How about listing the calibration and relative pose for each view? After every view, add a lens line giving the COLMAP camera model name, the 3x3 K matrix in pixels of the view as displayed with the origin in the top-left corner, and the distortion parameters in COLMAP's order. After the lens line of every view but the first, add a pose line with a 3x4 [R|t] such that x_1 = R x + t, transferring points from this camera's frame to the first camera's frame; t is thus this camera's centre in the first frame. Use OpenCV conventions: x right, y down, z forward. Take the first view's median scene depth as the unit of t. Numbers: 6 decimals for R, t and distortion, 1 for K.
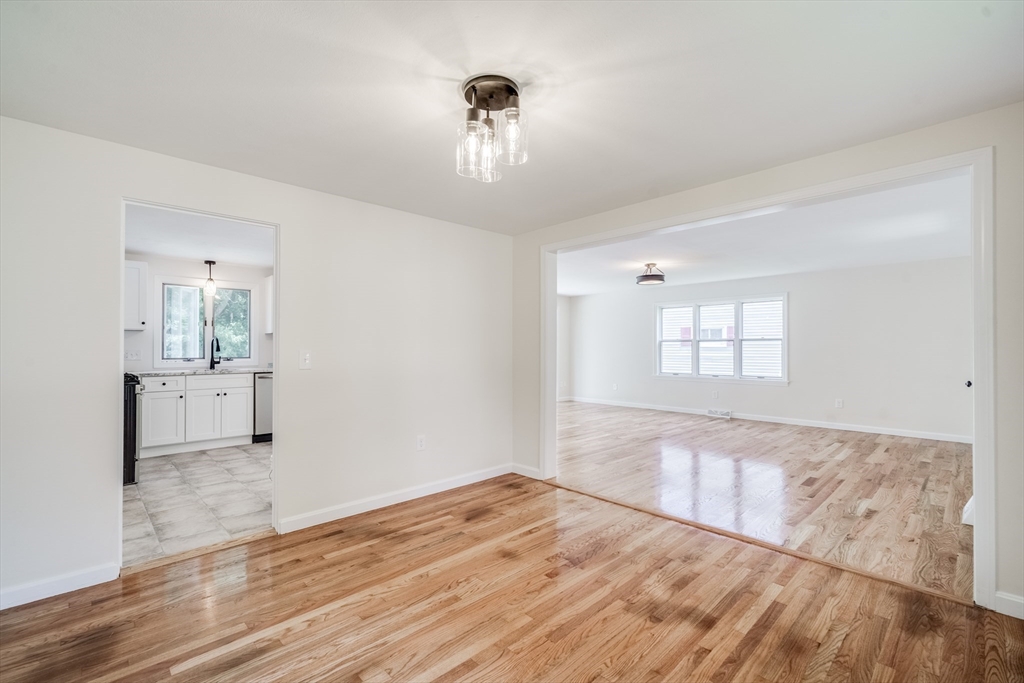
lens RADIAL K [[449.2, 0, 510.3], [0, 449.2, 348.1], [0, 0, 1]] dist [-0.000120, -0.000421]
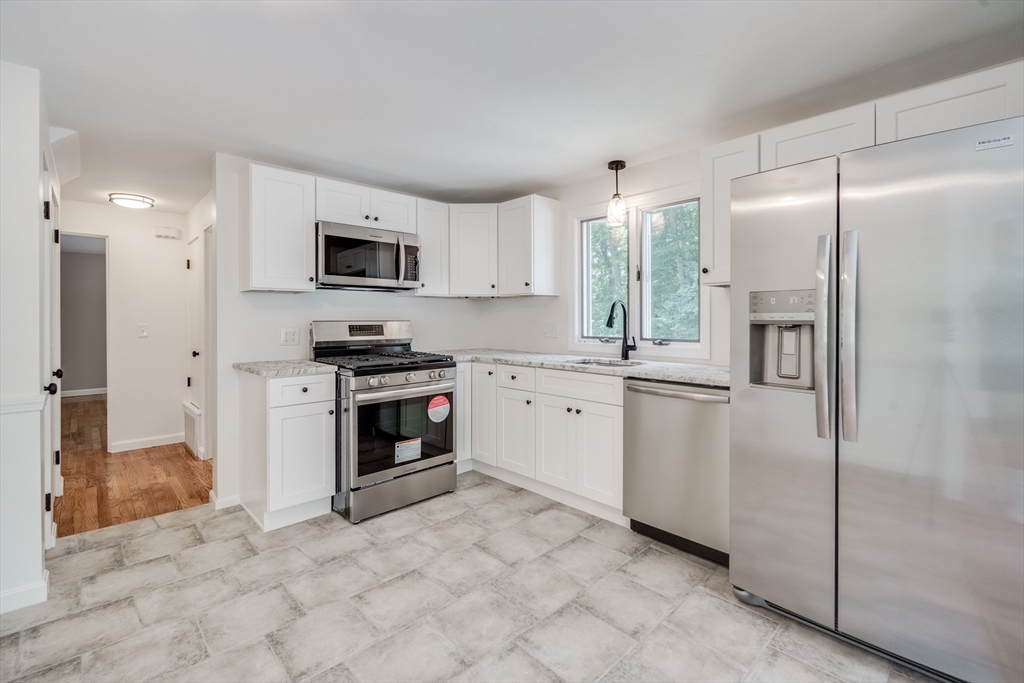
lens RADIAL K [[460.1, 0, 513.2], [0, 460.1, 320.4], [0, 0, 1]] dist [0.001195, 0.000278]
pose [[0.001422, 0.005528, -0.999984, -0.084955], [0.001296, 0.999984, 0.005530, -0.003140], [0.999998, -0.001304, 0.001415, 0.707275]]
